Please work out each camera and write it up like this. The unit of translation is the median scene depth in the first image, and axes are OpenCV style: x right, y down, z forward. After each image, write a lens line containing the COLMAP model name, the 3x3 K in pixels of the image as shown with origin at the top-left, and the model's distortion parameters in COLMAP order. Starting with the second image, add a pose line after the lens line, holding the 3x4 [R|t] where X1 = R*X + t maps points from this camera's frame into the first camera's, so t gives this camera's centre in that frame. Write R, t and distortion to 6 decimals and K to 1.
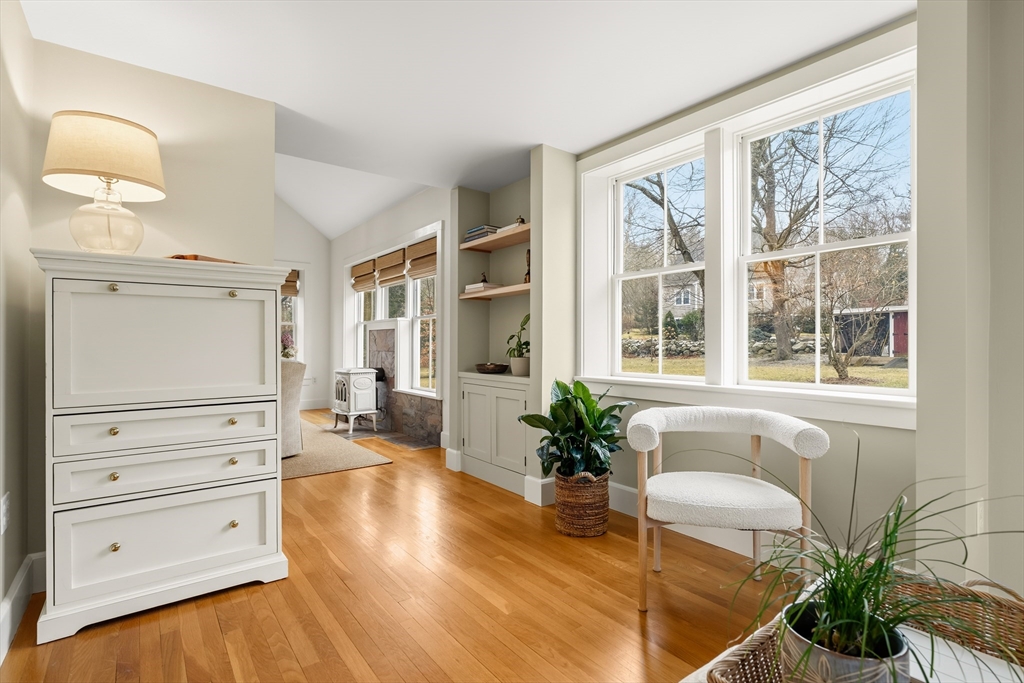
lens RADIAL K [[487.7, 0, 513.9], [0, 487.7, 342.3], [0, 0, 1]] dist [-0.001430, -0.000061]
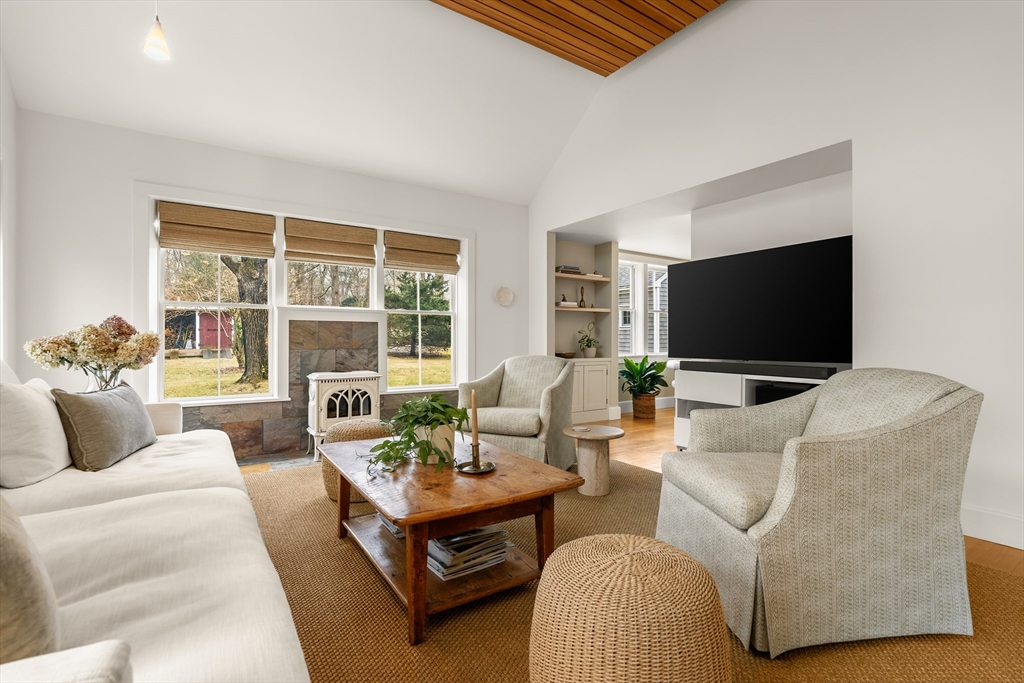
lens RADIAL K [[469.3, 0, 514.3], [0, 469.3, 339.9], [0, 0, 1]] dist [-0.003074, -0.000115]
pose [[0.062865, -0.003171, 0.998017, -0.279986], [-0.004497, 0.999984, 0.003461, 0.000165], [-0.998012, -0.004705, 0.062849, 0.186337]]
